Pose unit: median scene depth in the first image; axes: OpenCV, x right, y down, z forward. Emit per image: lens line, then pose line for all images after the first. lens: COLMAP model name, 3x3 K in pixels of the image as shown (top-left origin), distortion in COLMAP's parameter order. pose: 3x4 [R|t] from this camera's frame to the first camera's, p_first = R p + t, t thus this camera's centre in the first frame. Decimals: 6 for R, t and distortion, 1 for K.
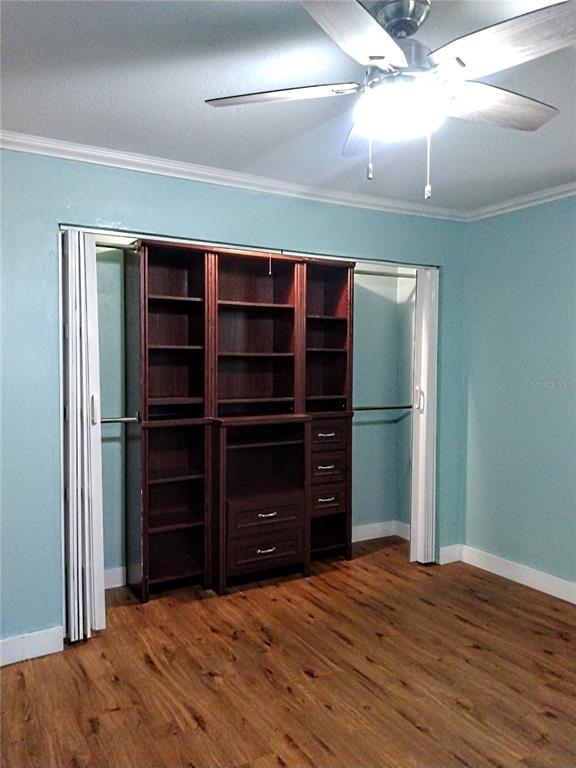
lens RADIAL K [[598.8, 0, 291.1], [0, 598.8, 384.2], [0, 0, 1]] dist [0.025413, -0.058365]
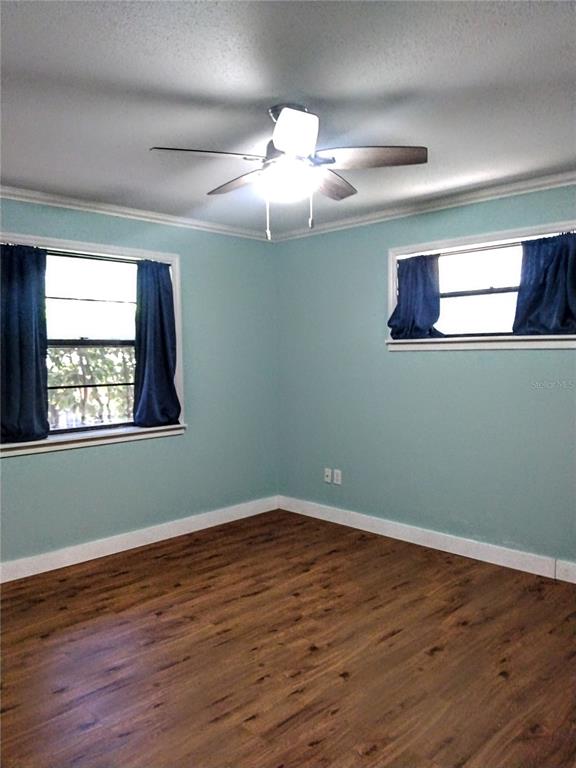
lens RADIAL K [[598.8, 0, 287.7], [0, 598.8, 384.1], [0, 0, 1]] dist [0.025413, -0.058365]
pose [[-0.250006, -0.047255, 0.967090, -0.845481], [0.054433, 0.996543, 0.062766, -0.026876], [-0.966713, 0.068333, -0.246570, 0.938049]]
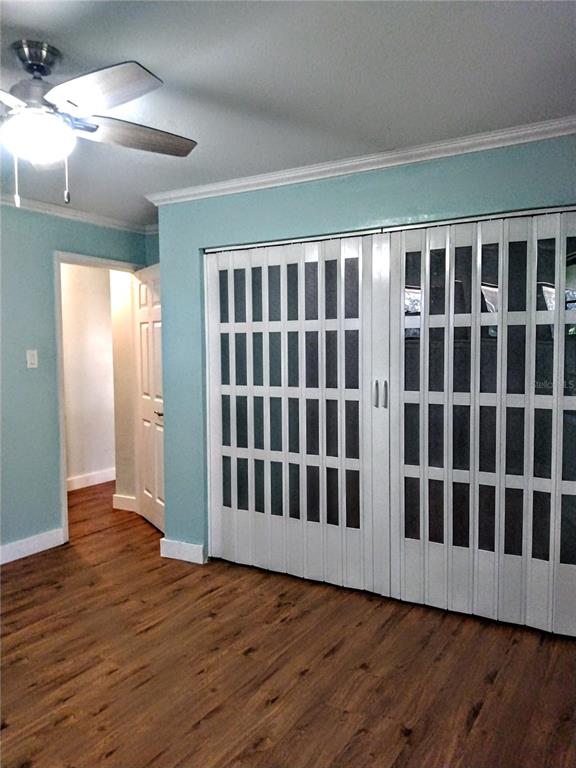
lens RADIAL K [[598.8, 0, 293.7], [0, 598.8, 388.7], [0, 0, 1]] dist [0.025413, -0.058365]
pose [[0.476614, 0.045673, -0.877926, 0.991385], [-0.027343, 0.998937, 0.037124, -0.009782], [0.878688, 0.006312, 0.477356, 0.591736]]
